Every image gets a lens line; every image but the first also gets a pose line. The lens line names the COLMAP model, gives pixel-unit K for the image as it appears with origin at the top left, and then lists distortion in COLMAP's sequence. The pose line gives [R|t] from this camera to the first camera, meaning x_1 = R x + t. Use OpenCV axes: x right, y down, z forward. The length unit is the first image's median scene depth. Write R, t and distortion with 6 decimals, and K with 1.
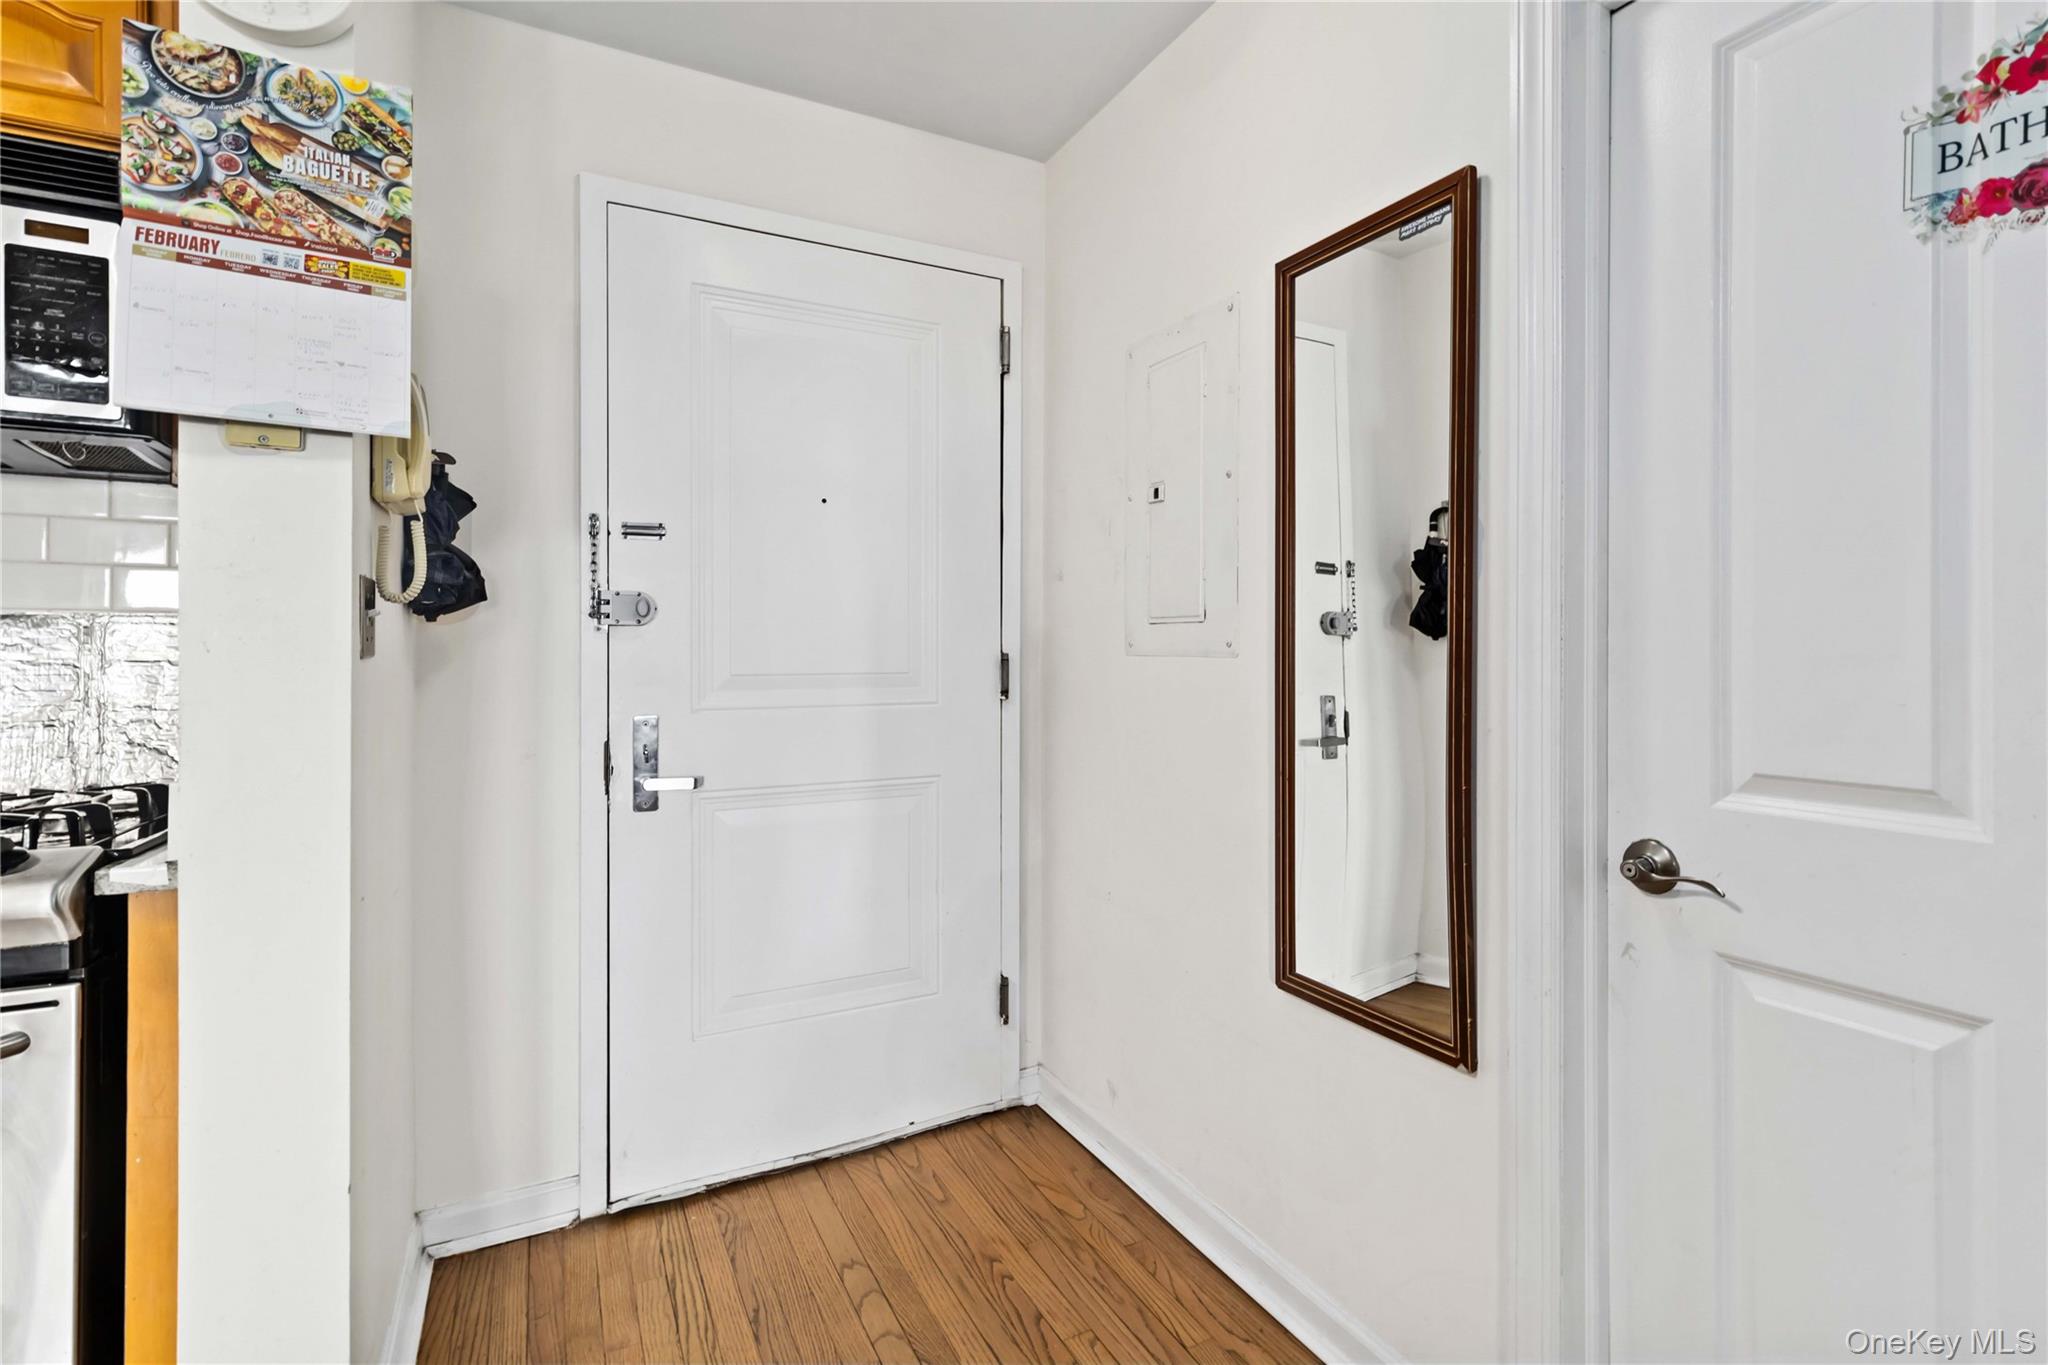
lens RADIAL K [[962.0, 0, 1035.3], [0, 962.0, 651.6], [0, 0, 1]] dist [0.005540, -0.001330]
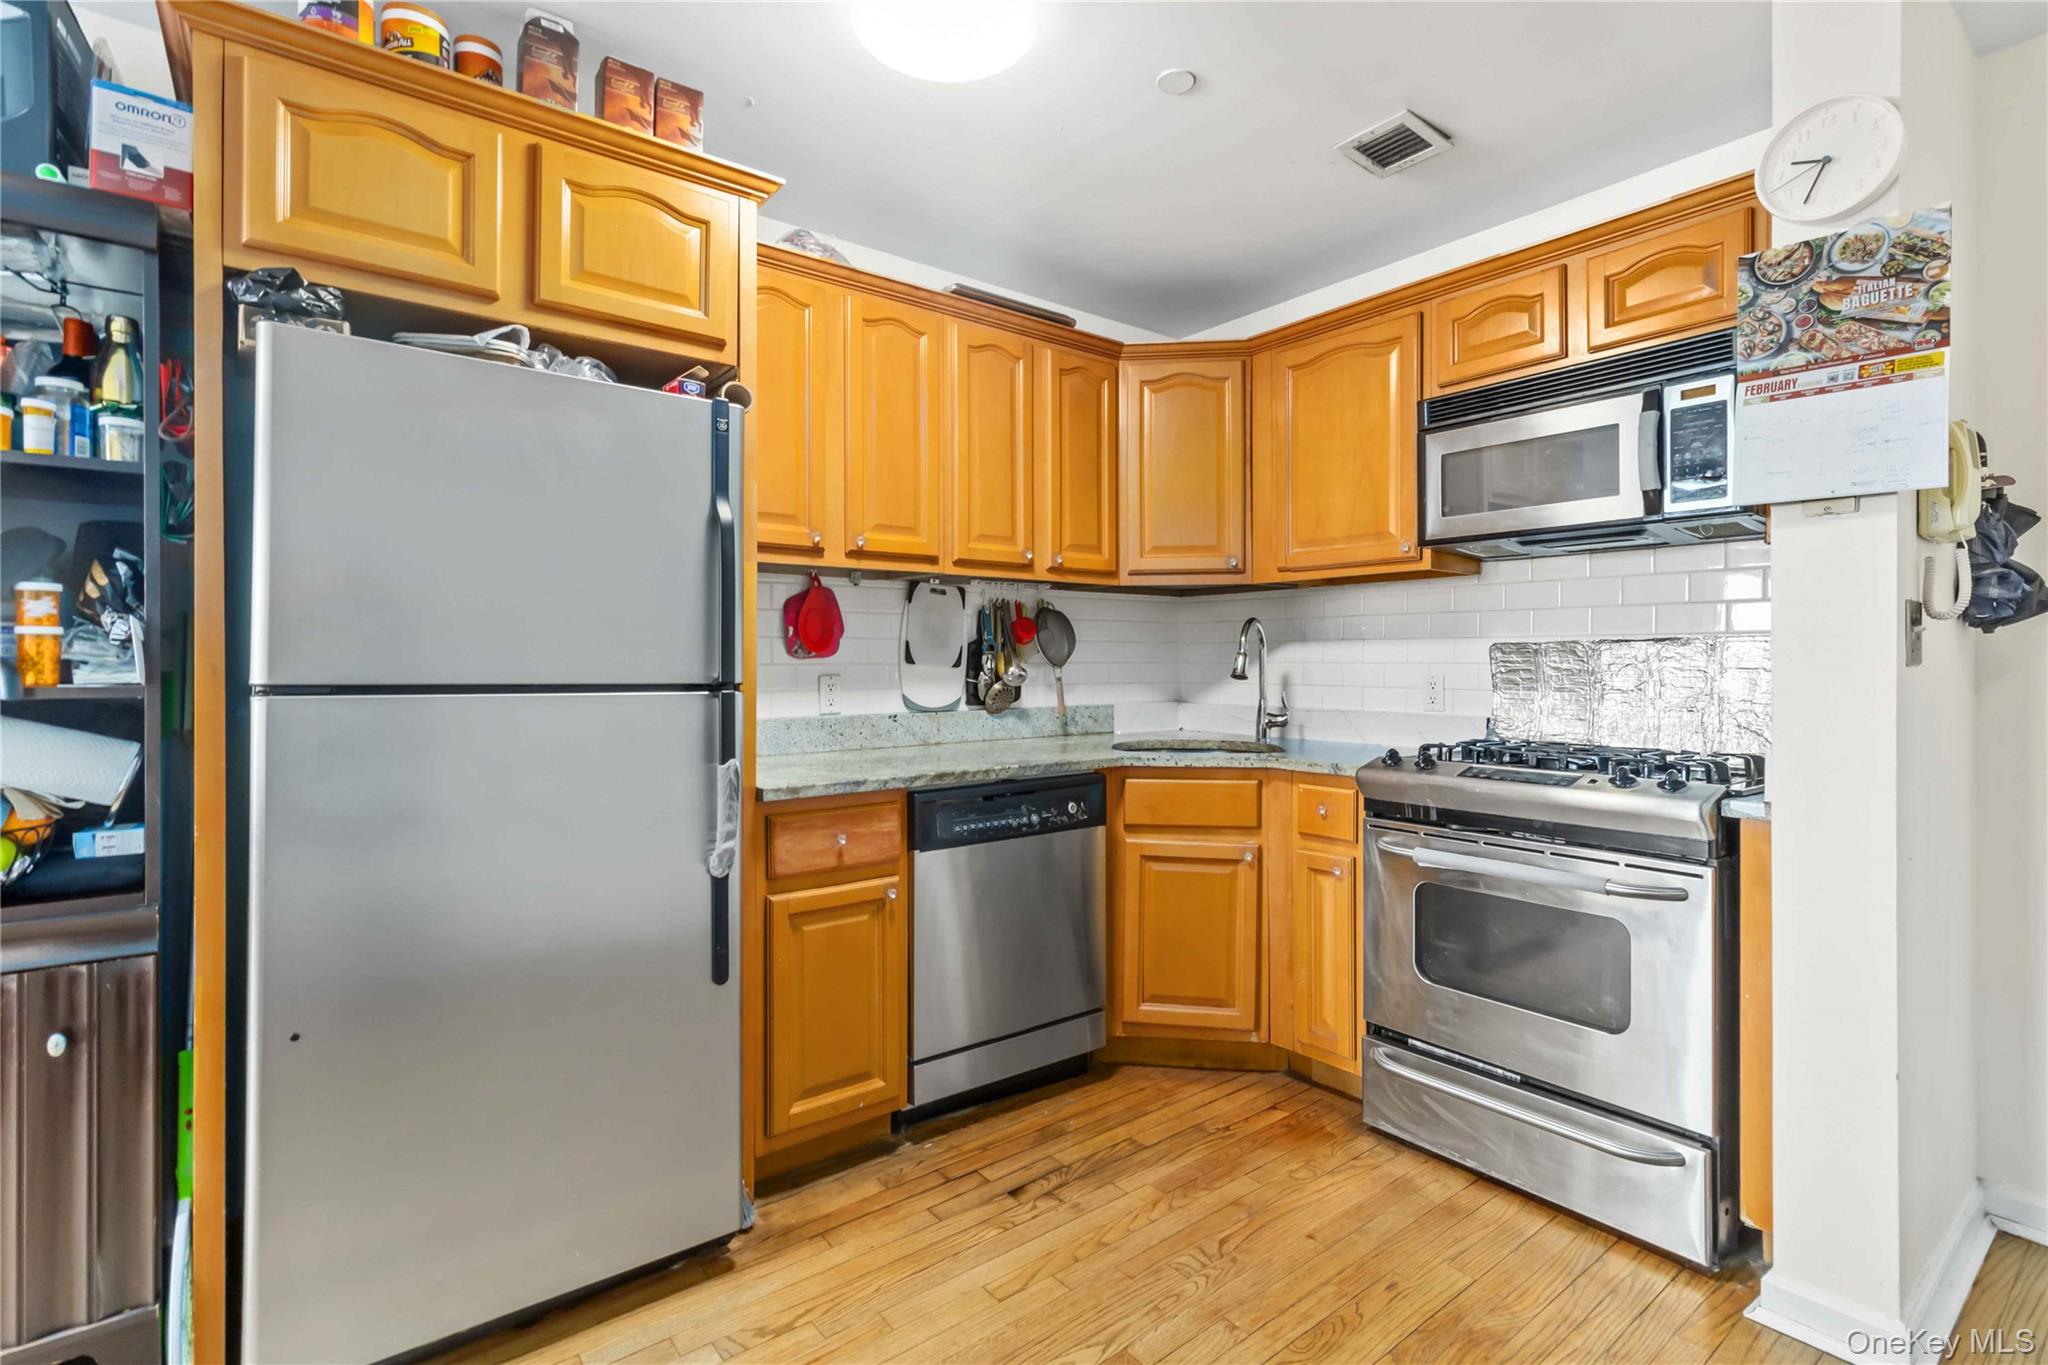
lens RADIAL K [[962.0, 0, 1047.3], [0, 962.0, 663.3], [0, 0, 1]] dist [0.005540, -0.001330]
pose [[0.201633, -0.001080, -0.979461, 0.293040], [0.001524, 0.999999, -0.000789, 0.002643], [0.979460, -0.001334, 0.201634, -0.334735]]
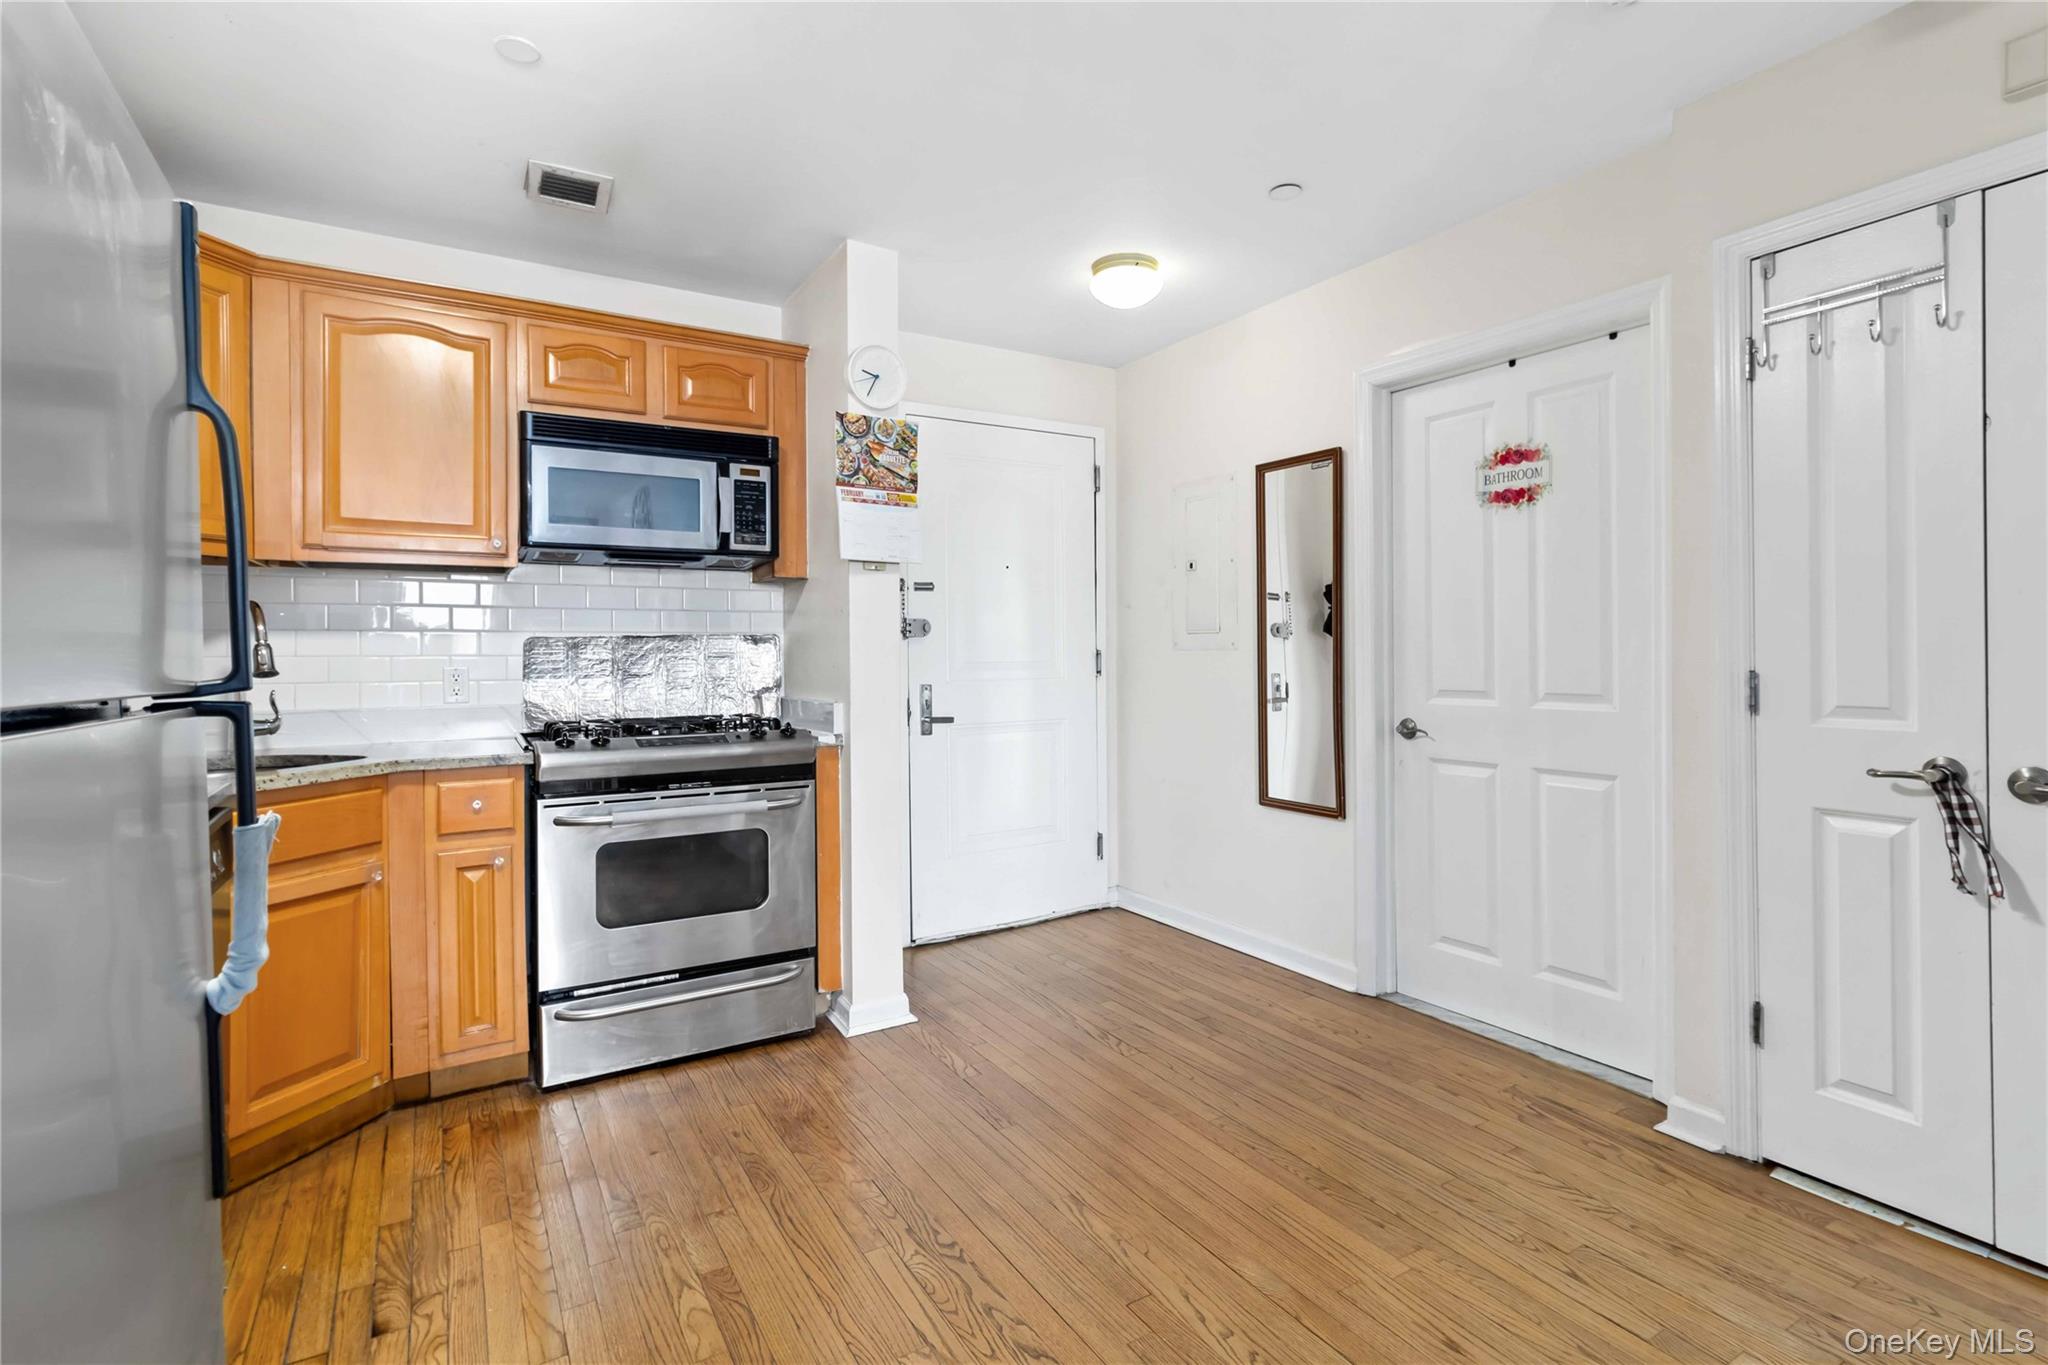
lens RADIAL K [[962.0, 0, 1045.2], [0, 962.0, 651.2], [0, 0, 1]] dist [0.005540, -0.001330]
pose [[0.996883, -0.010489, 0.078192, -0.475774], [0.010494, 0.999945, 0.000358, 0.004303], [-0.078192, 0.000464, 0.996938, -1.342804]]
